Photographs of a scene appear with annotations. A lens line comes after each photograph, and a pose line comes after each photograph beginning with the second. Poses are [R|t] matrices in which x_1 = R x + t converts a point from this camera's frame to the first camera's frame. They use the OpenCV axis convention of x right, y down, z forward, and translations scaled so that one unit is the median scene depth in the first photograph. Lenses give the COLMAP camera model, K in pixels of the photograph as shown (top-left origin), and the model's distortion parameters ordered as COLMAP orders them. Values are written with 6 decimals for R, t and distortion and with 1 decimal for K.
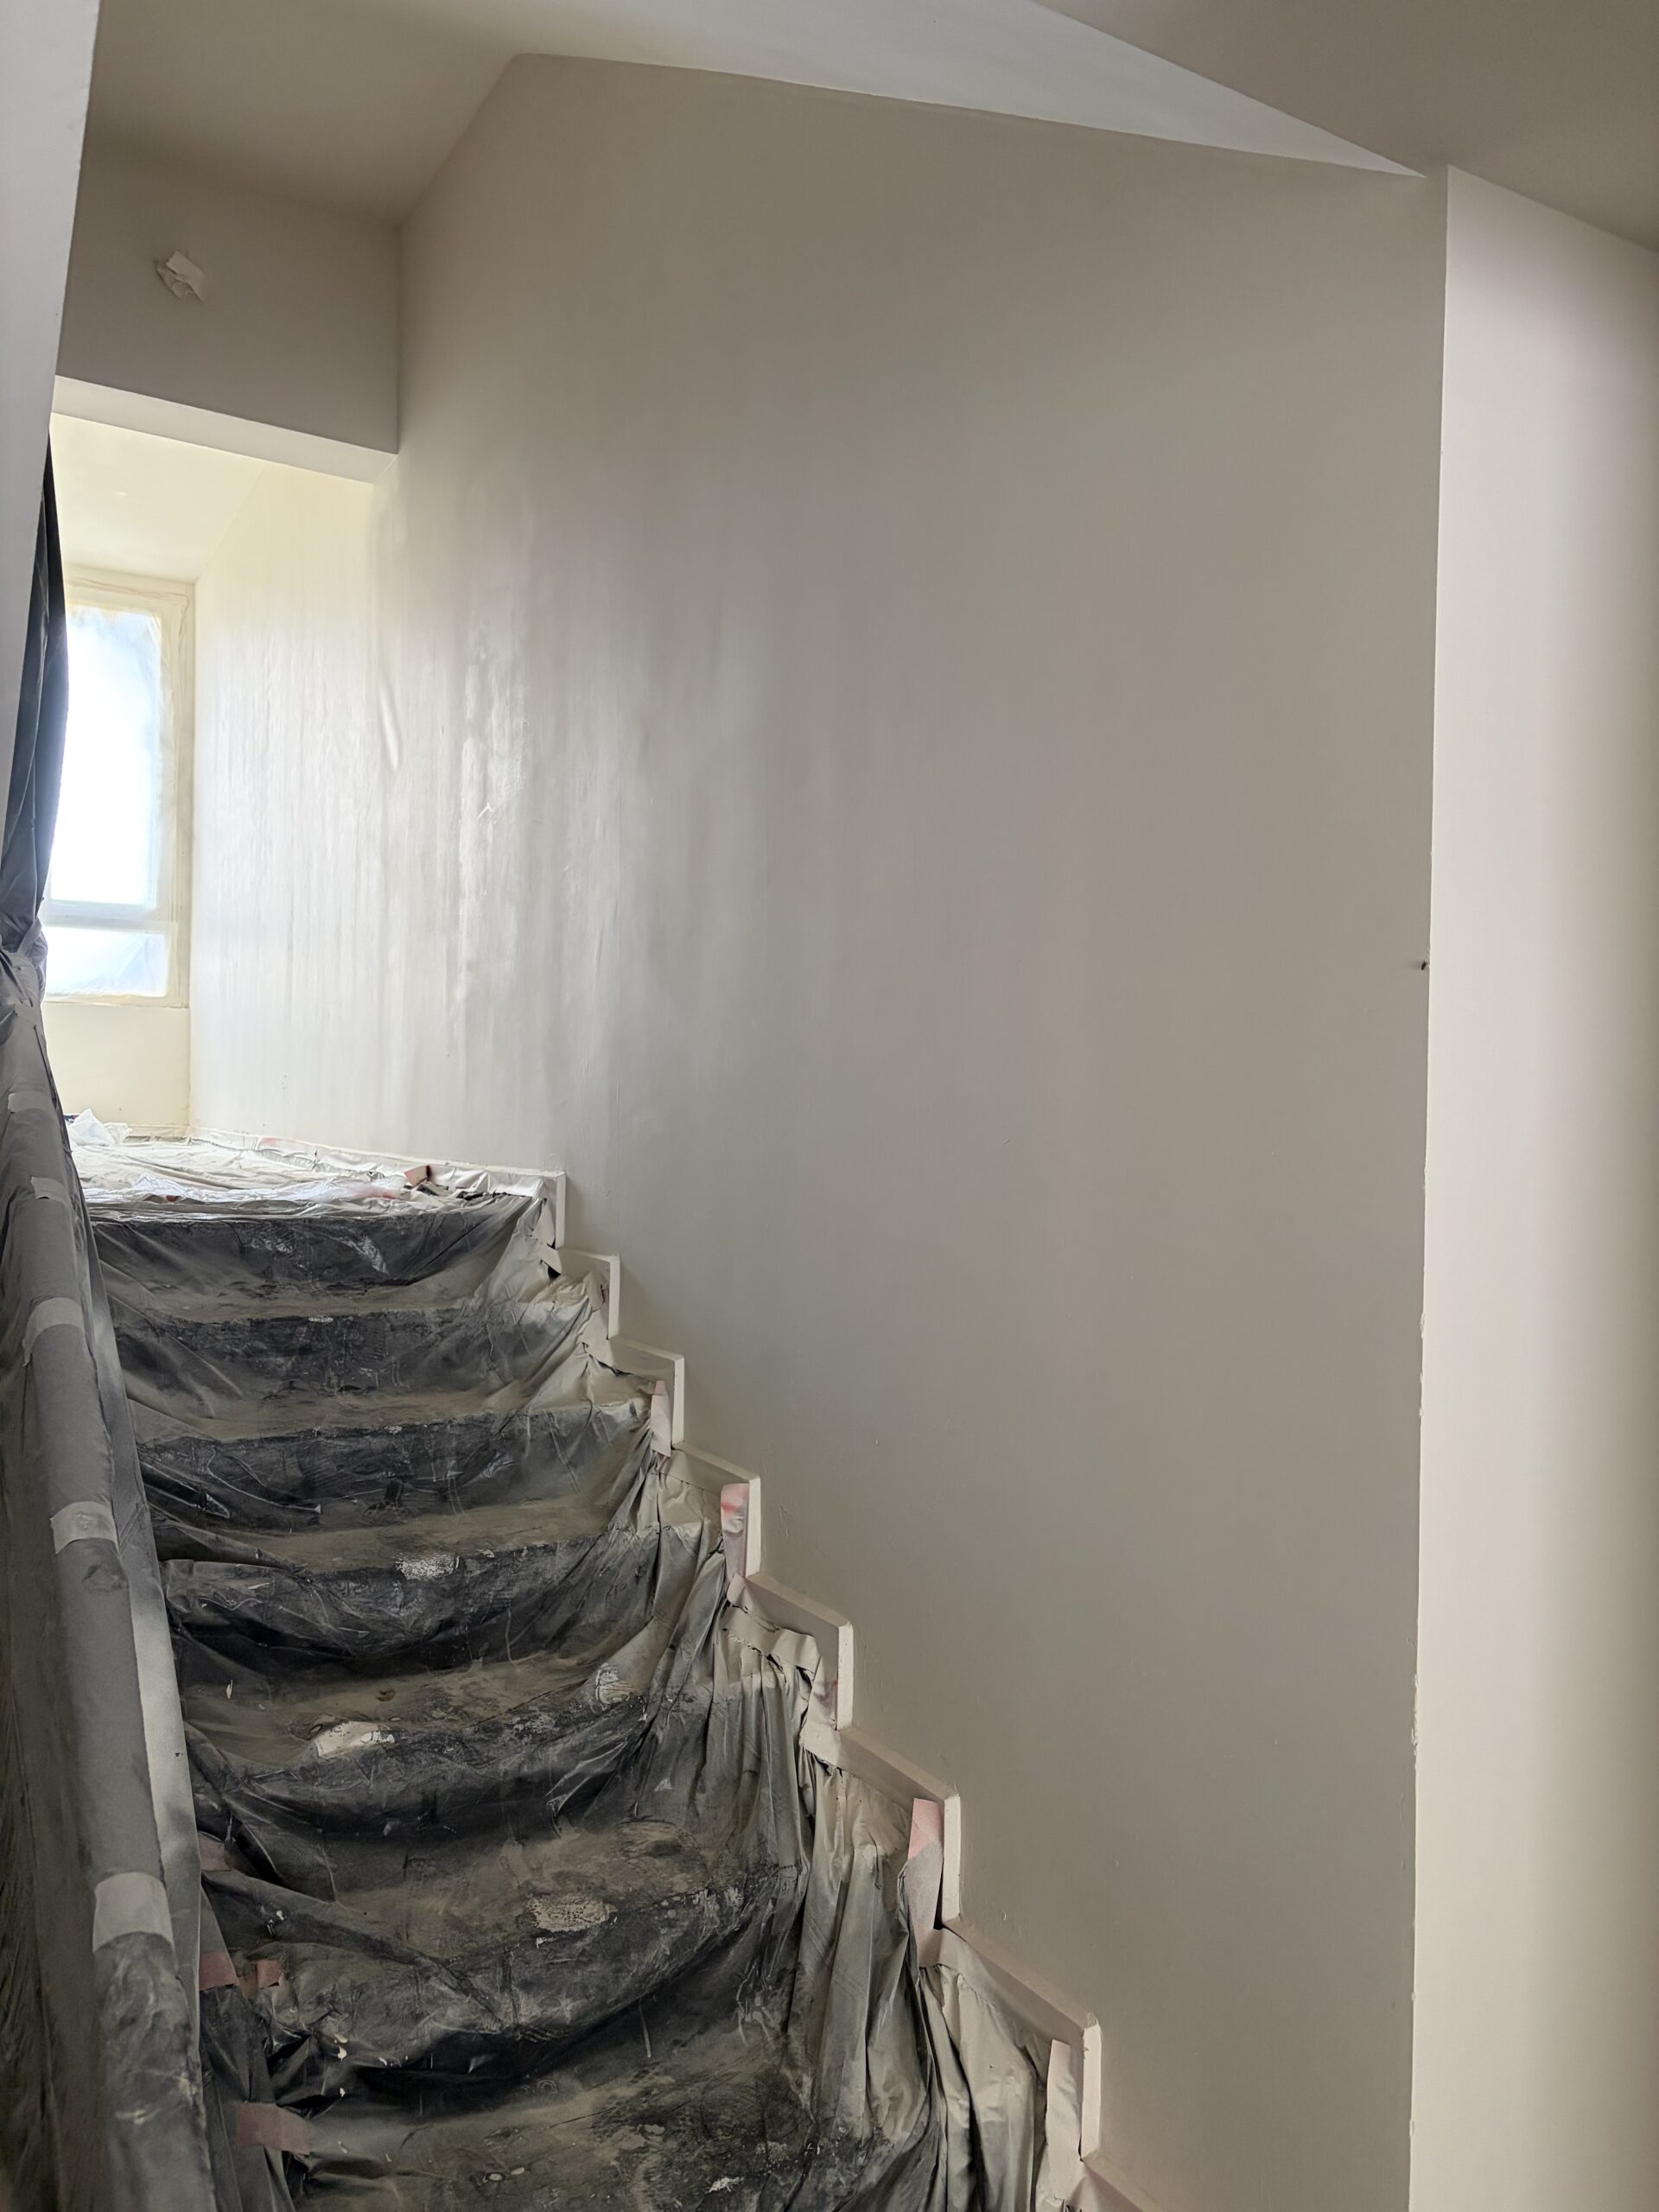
lens RADIAL K [[1672.9, 0, 844.3], [0, 1672.9, 1095.4], [0, 0, 1]] dist [0.034195, -0.045254]
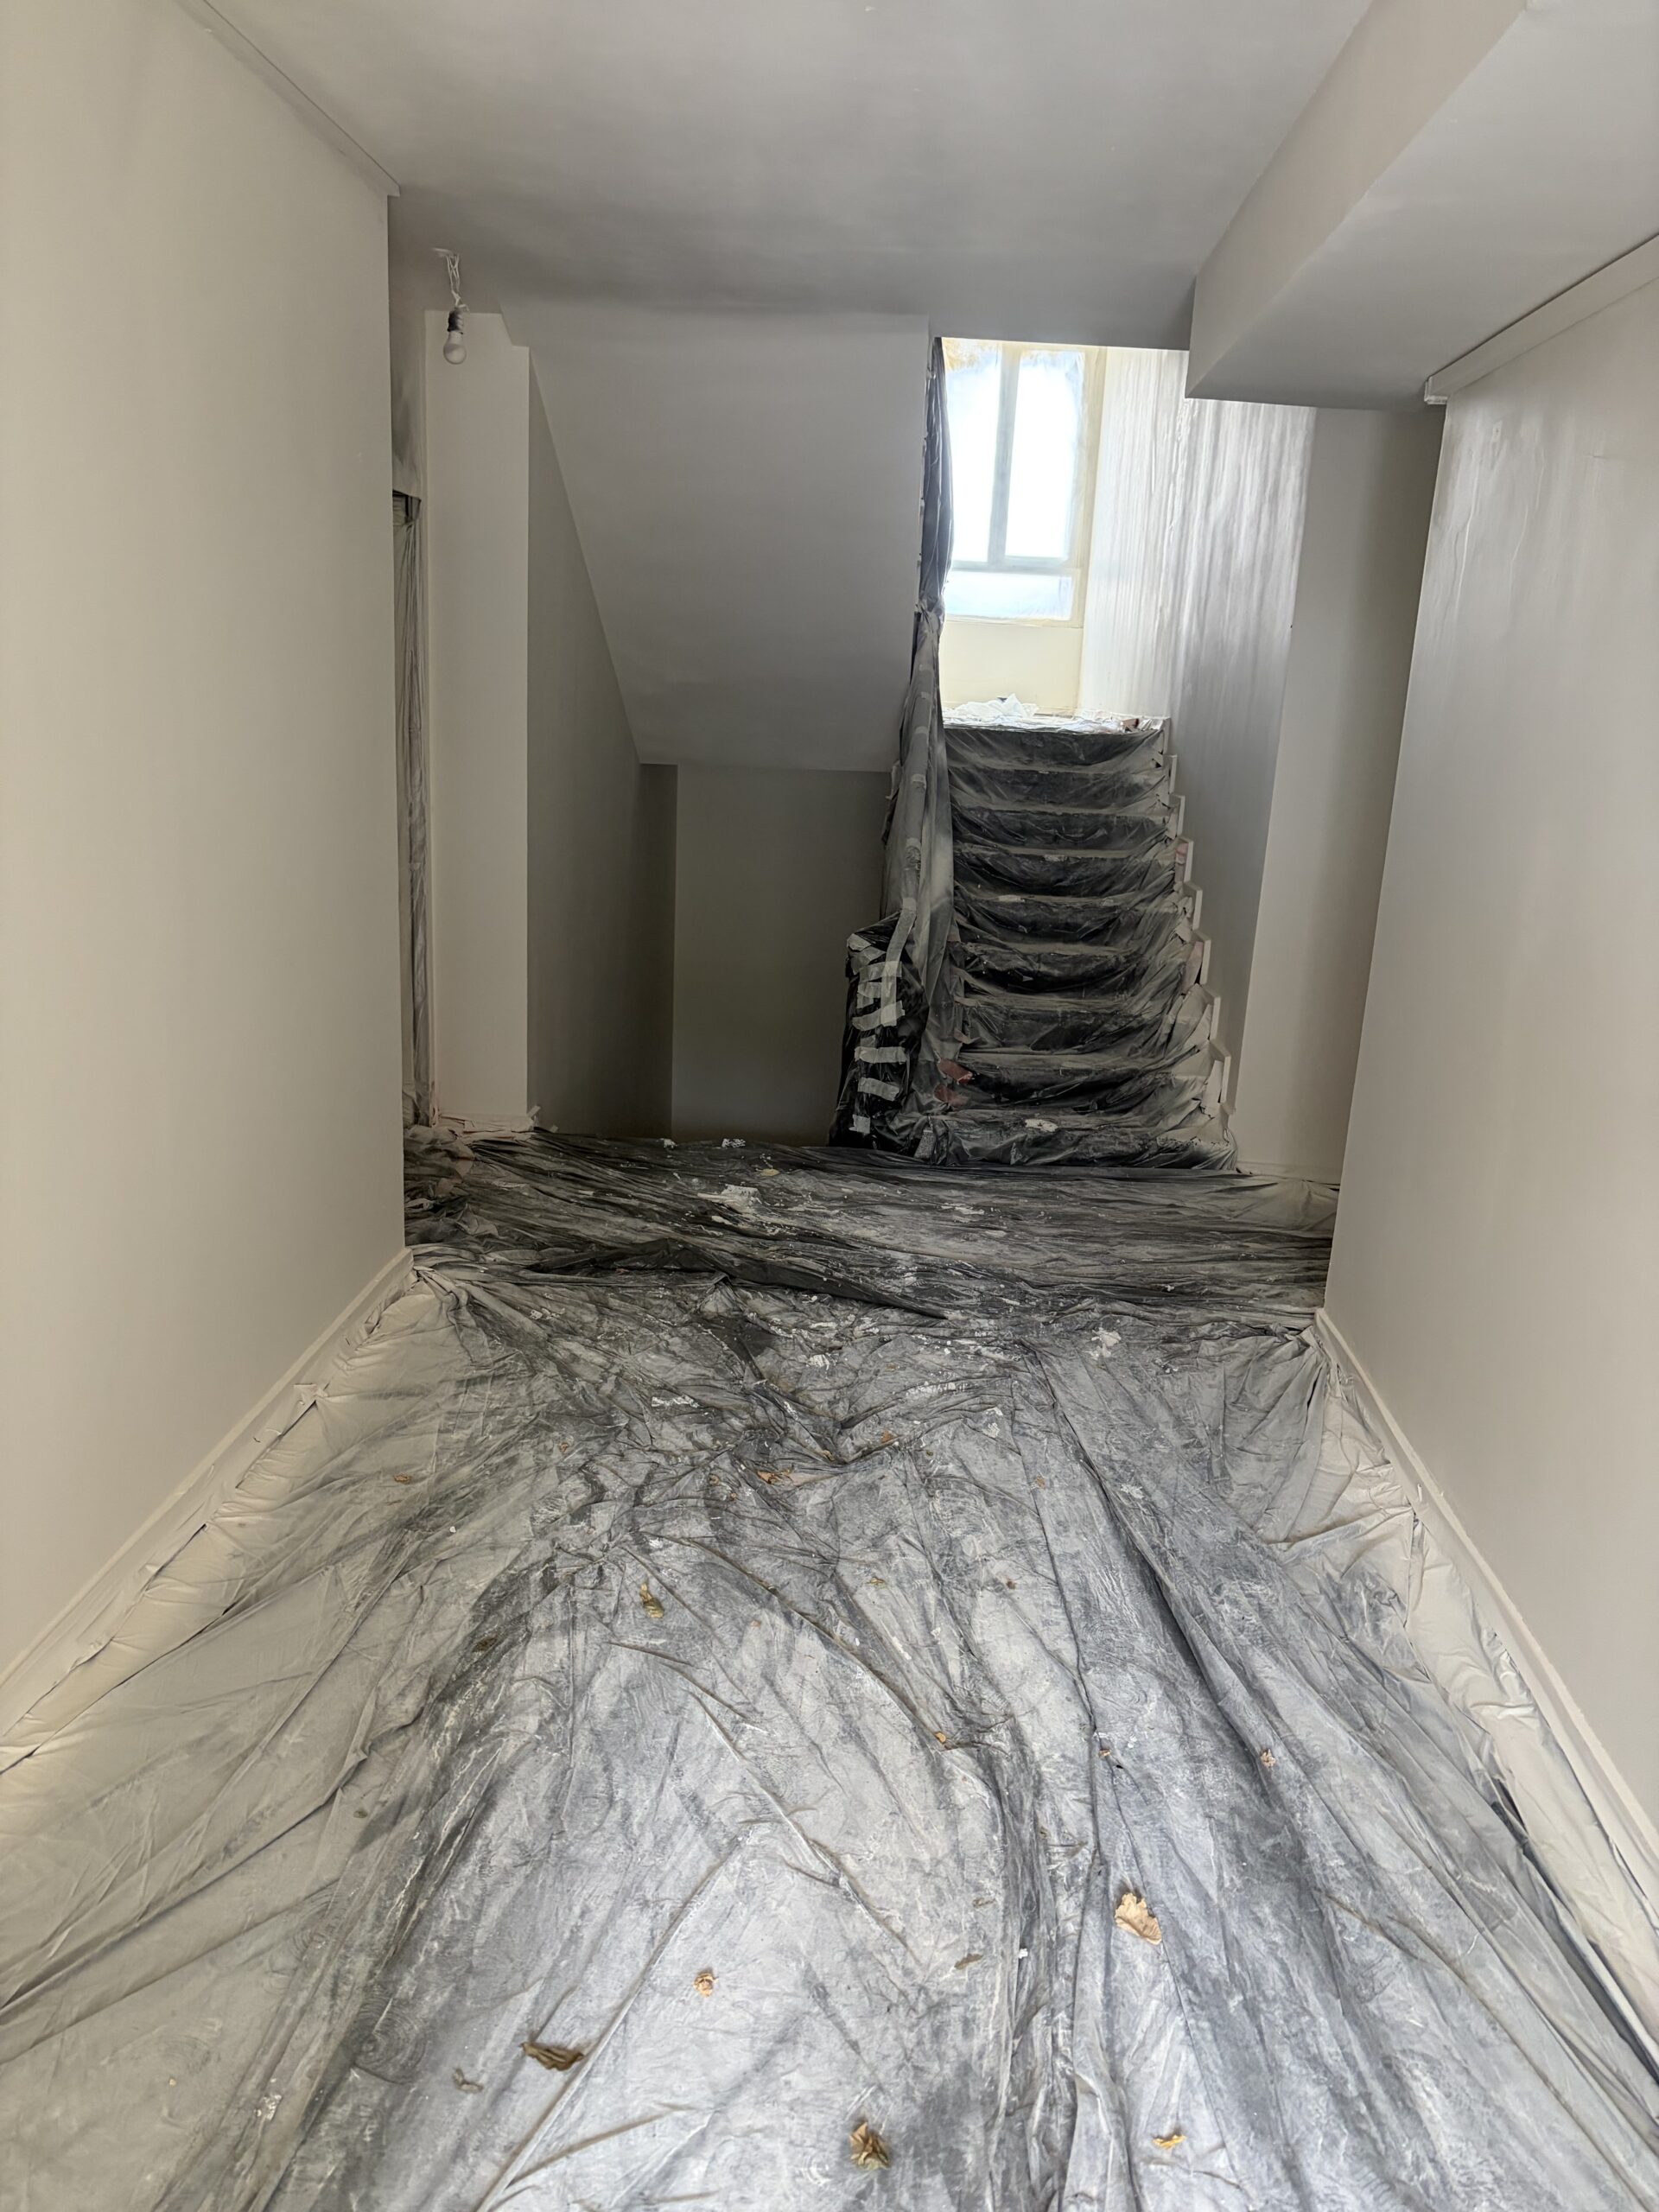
lens RADIAL K [[1672.9, 0, 775.4], [0, 1672.9, 1126.0], [0, 0, 1]] dist [0.034195, -0.045254]
pose [[0.821467, 0.167080, -0.545231, 0.766635], [-0.032198, 0.968180, 0.248176, 0.043004], [0.569347, -0.186313, 0.800707, -1.225740]]
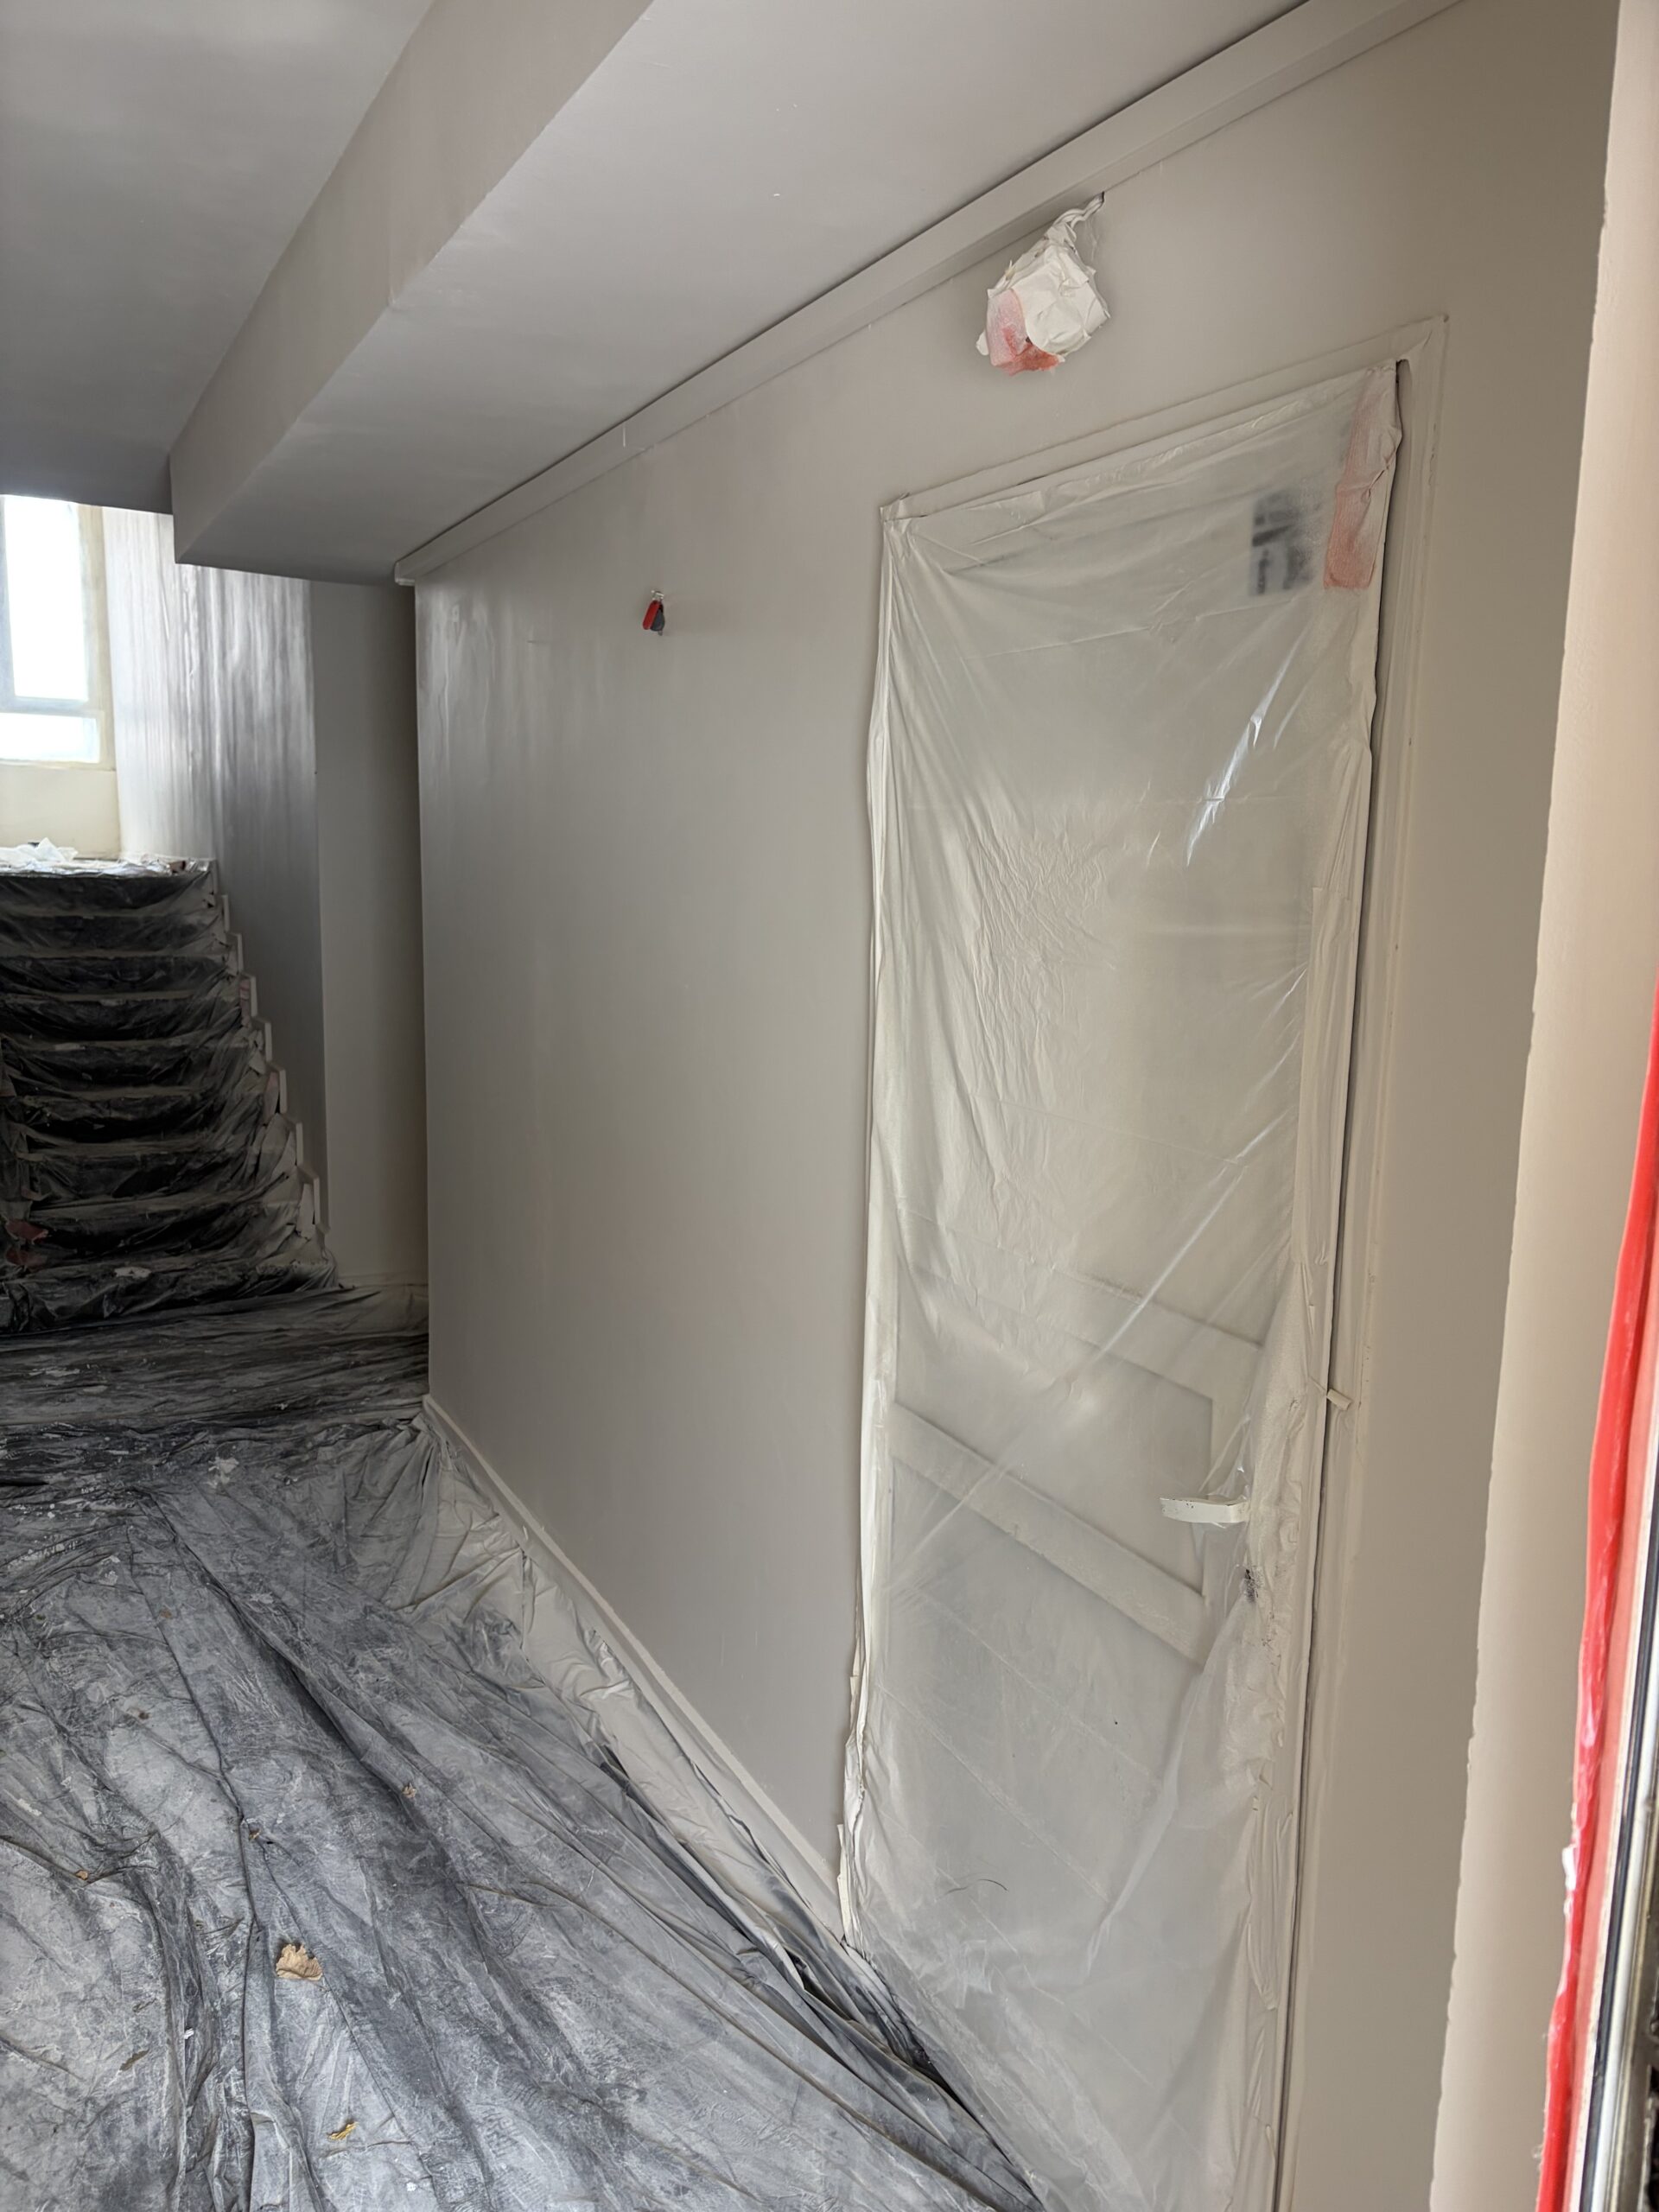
lens RADIAL K [[1672.9, 0, 836.1], [0, 1672.9, 1116.8], [0, 0, 1]] dist [0.034195, -0.045254]
pose [[0.999211, 0.013176, -0.037475, 0.820778], [-0.007235, 0.987971, 0.154473, 0.041555], [0.039059, -0.154080, 0.987286, -1.305318]]
